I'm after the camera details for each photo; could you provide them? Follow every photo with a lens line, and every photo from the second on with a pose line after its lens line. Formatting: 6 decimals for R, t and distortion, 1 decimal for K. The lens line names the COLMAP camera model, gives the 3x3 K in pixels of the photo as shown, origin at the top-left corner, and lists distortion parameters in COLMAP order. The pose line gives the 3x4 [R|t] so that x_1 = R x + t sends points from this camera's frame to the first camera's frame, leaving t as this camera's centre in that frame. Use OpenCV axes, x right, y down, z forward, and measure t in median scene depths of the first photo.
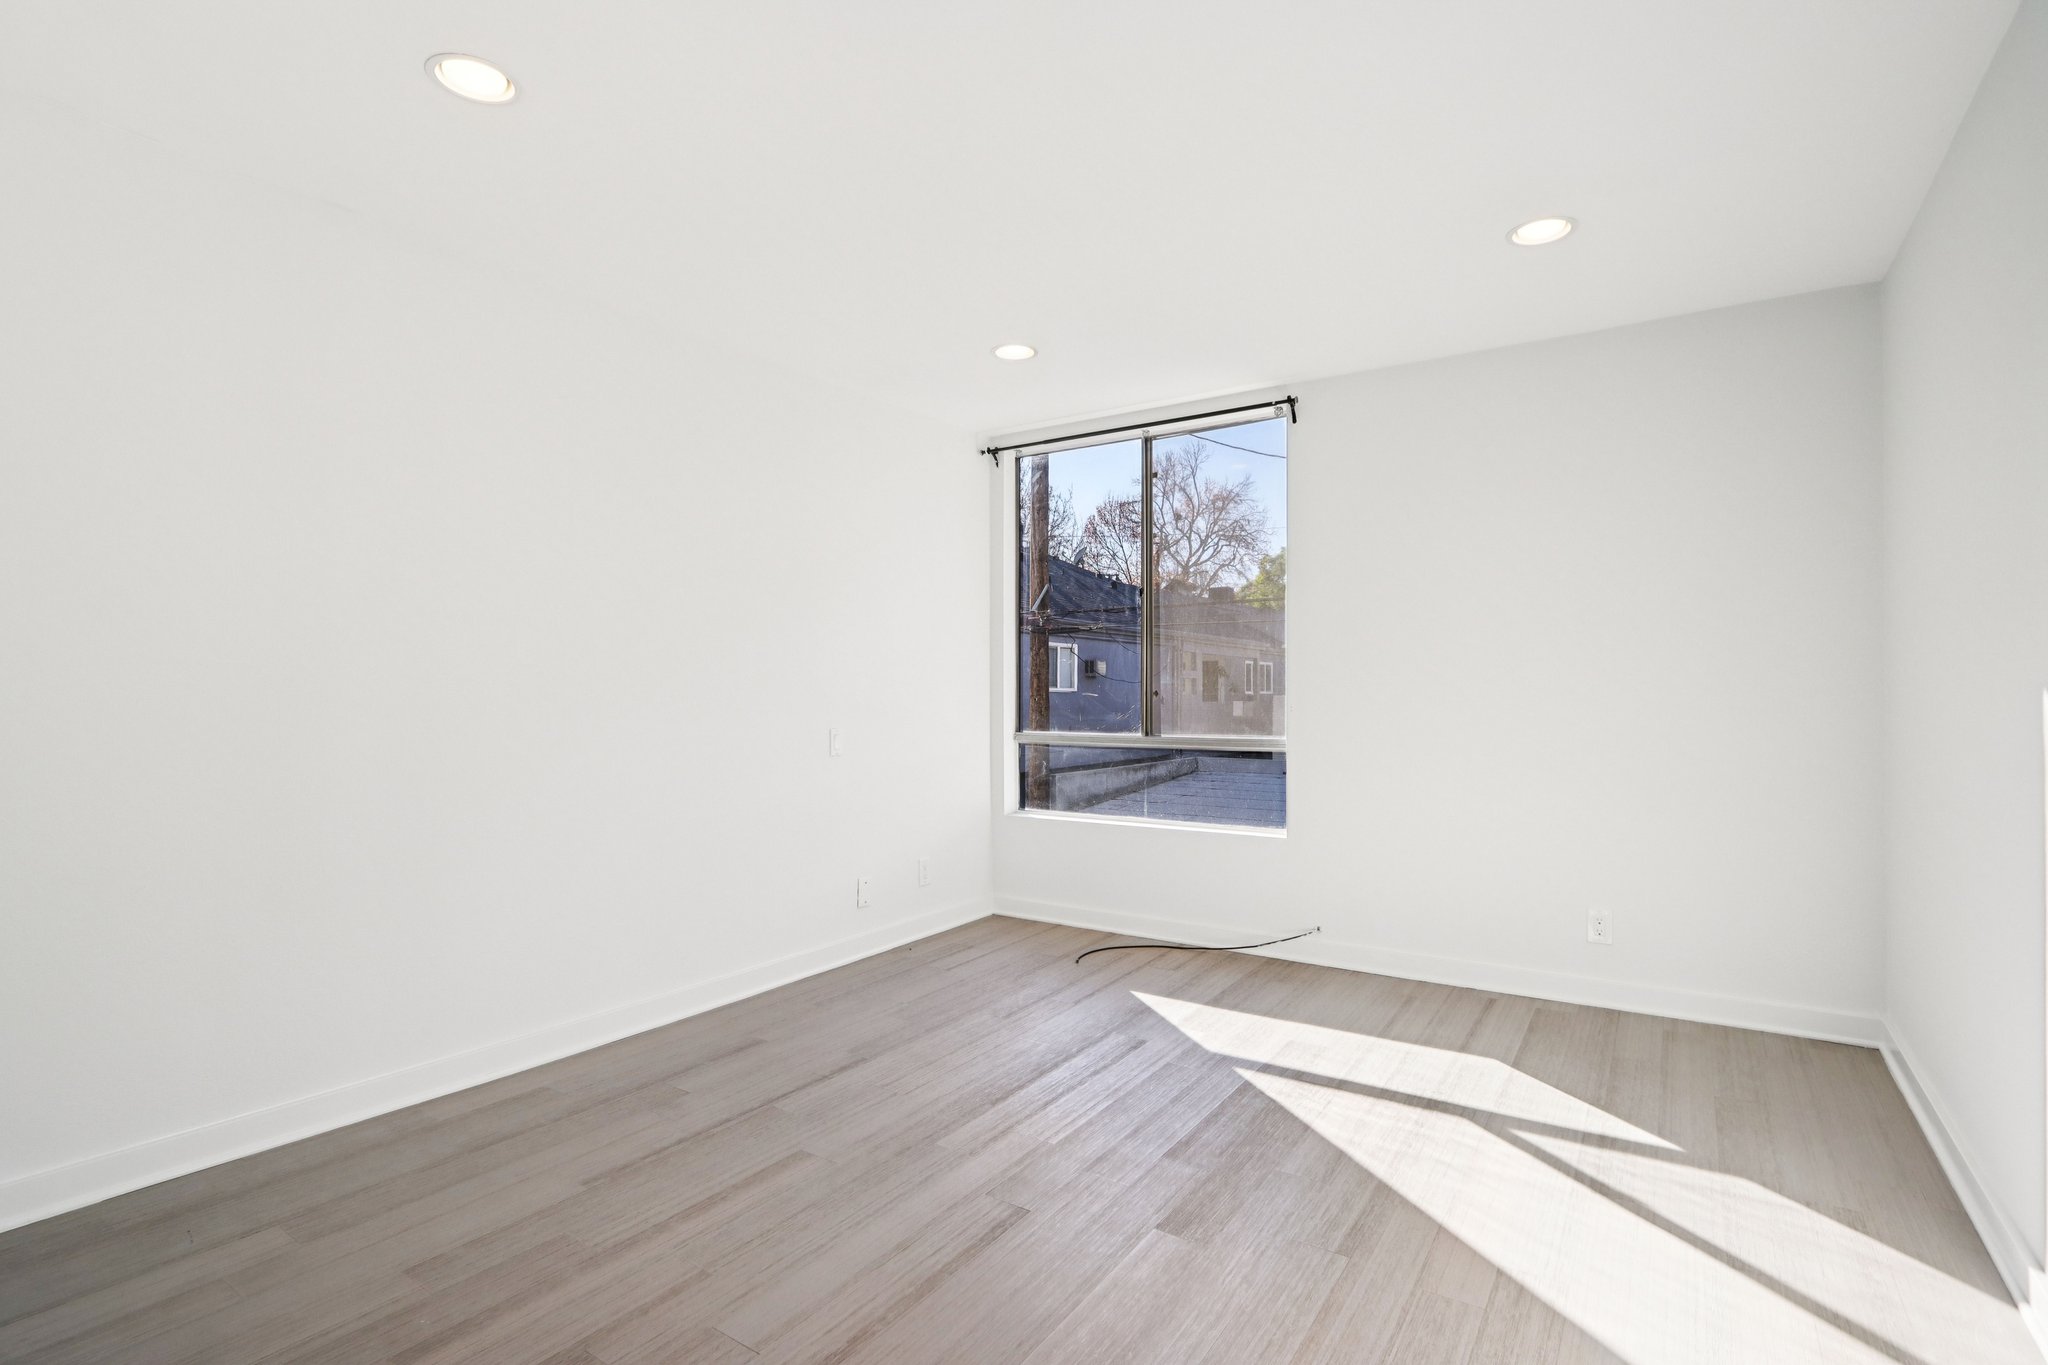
lens RADIAL K [[954.5, 0, 1013.8], [0, 954.5, 694.6], [0, 0, 1]] dist [-0.021341, 0.000112]
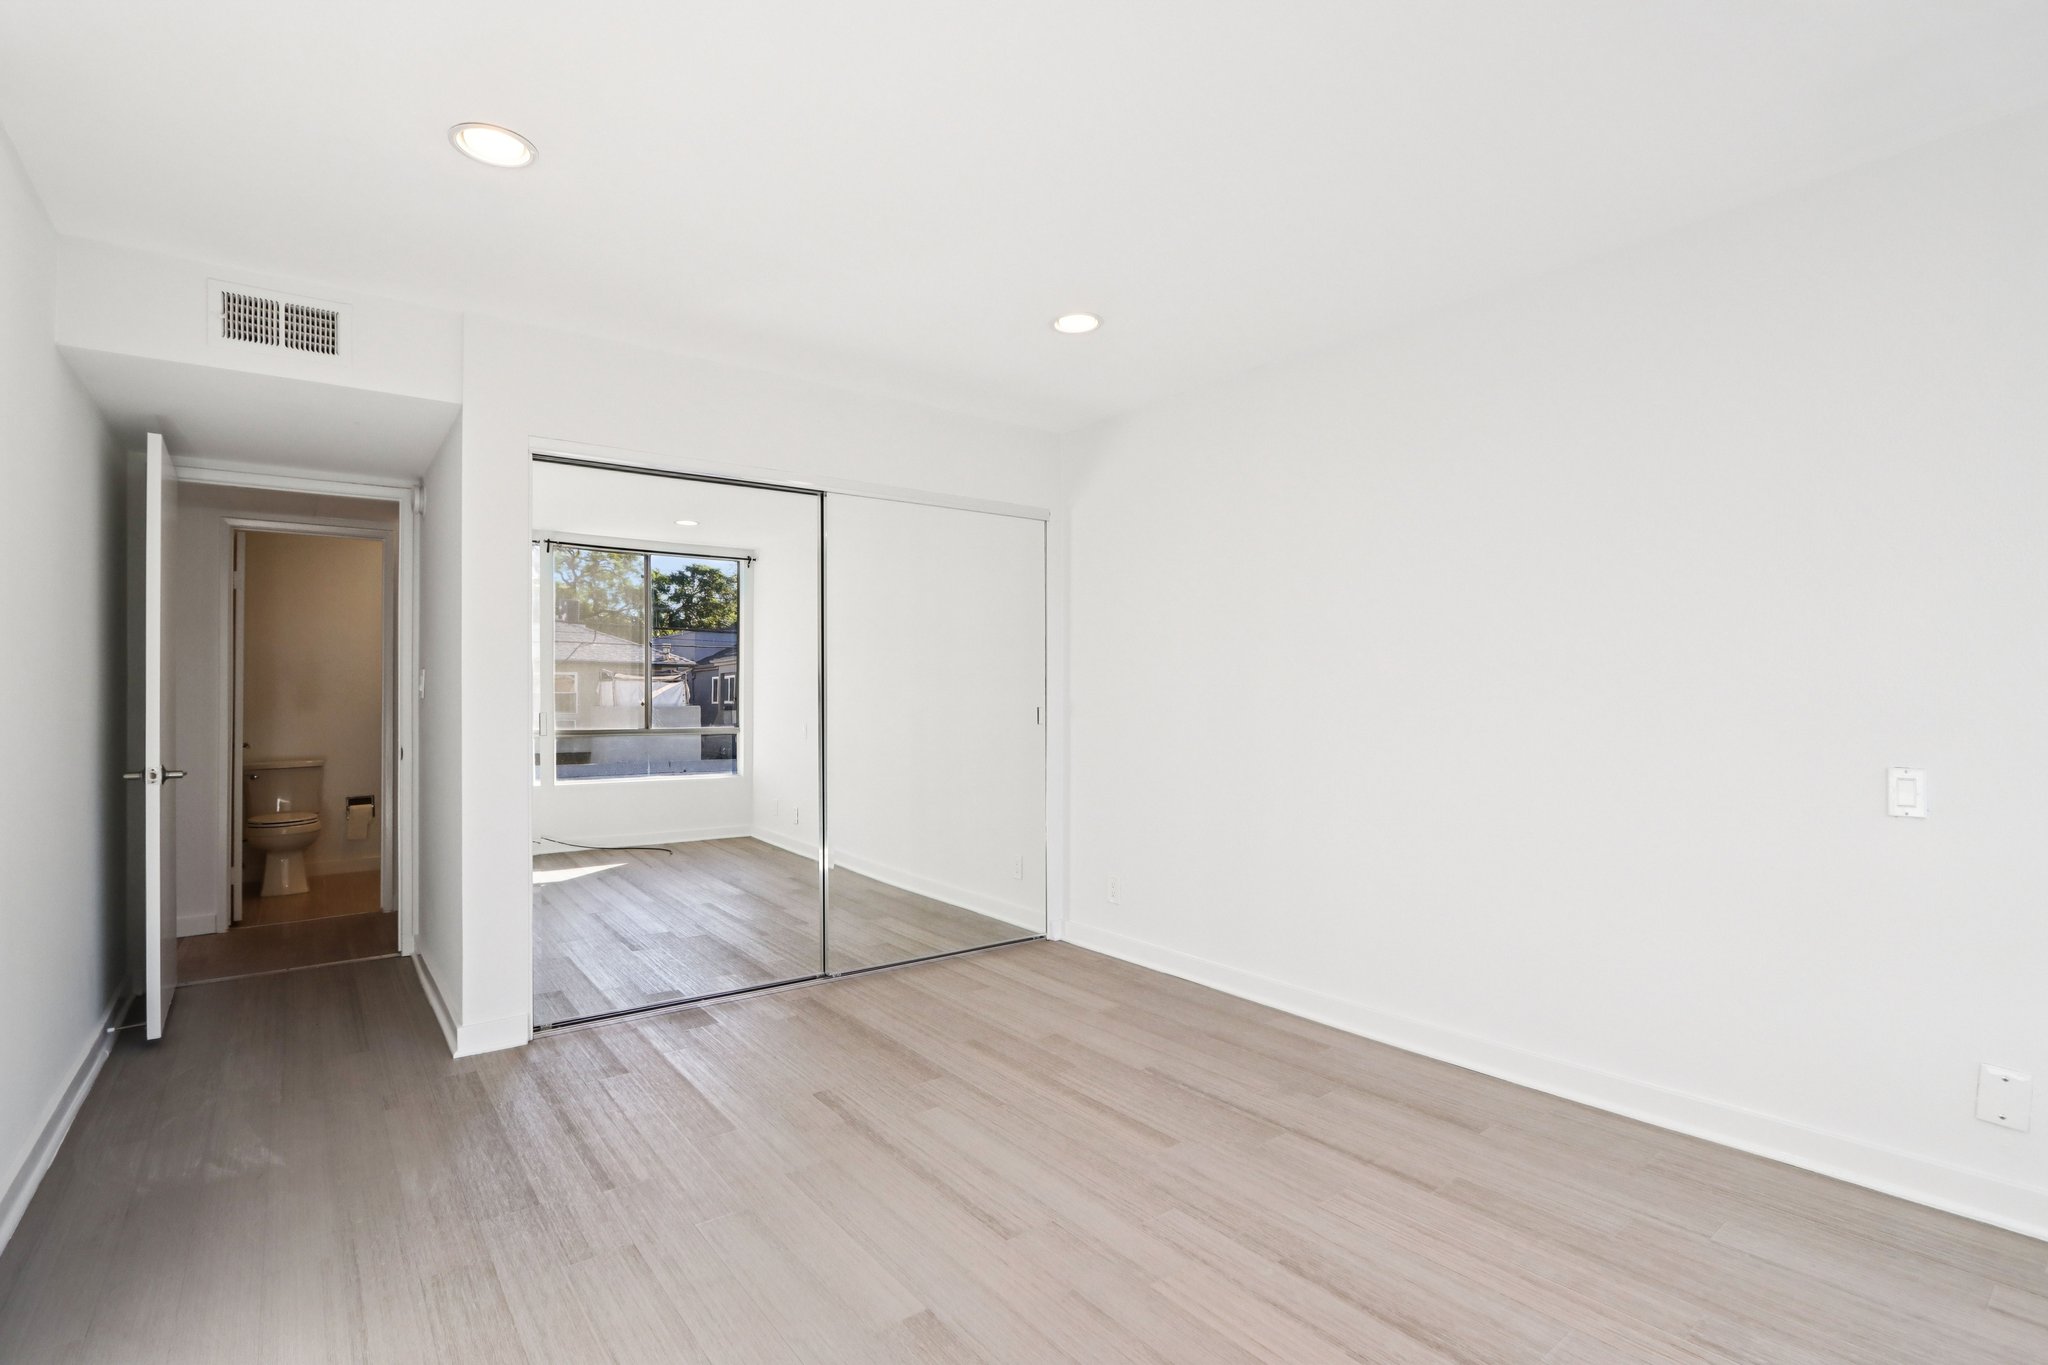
lens RADIAL K [[954.5, 0, 1013.8], [0, 954.5, 694.6], [0, 0, 1]] dist [-0.021341, 0.000112]
pose [[-0.299825, -0.003541, -0.953988, 0.827740], [-0.003345, 0.999991, -0.002660, -0.003304], [0.953988, 0.002393, -0.299834, 1.150031]]
